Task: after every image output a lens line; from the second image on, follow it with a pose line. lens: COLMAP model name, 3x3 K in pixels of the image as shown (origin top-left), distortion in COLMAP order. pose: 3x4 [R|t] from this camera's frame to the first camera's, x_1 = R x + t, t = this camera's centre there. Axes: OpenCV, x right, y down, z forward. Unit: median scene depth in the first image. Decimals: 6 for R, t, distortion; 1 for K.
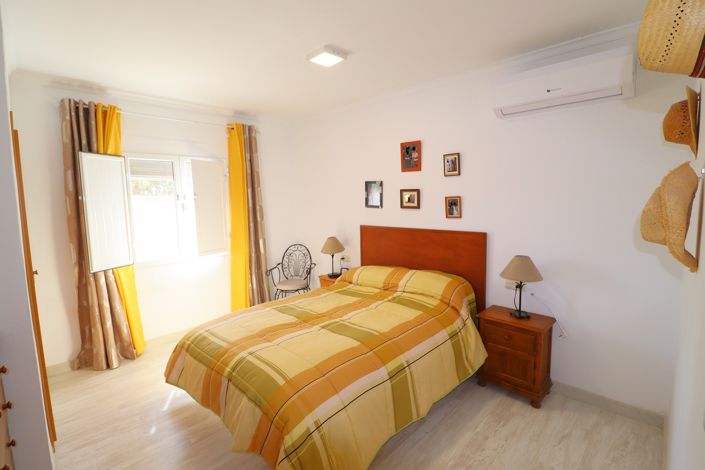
lens RADIAL K [[326.9, 0, 353.5], [0, 326.9, 233.6], [0, 0, 1]] dist [-0.009903, -0.008451]
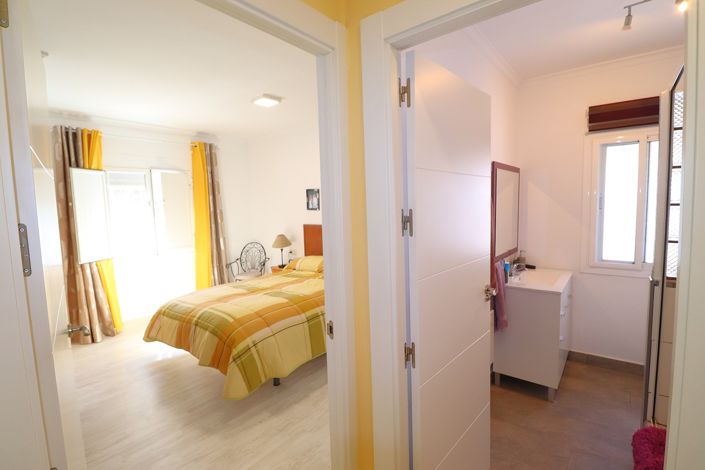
lens RADIAL K [[326.9, 0, 354.6], [0, 326.9, 233.0], [0, 0, 1]] dist [-0.009903, -0.008451]
pose [[0.994912, -0.019395, 0.098862, 0.120198], [0.021467, 0.999571, -0.019936, 0.047820], [-0.098433, 0.021956, 0.994901, -0.337098]]
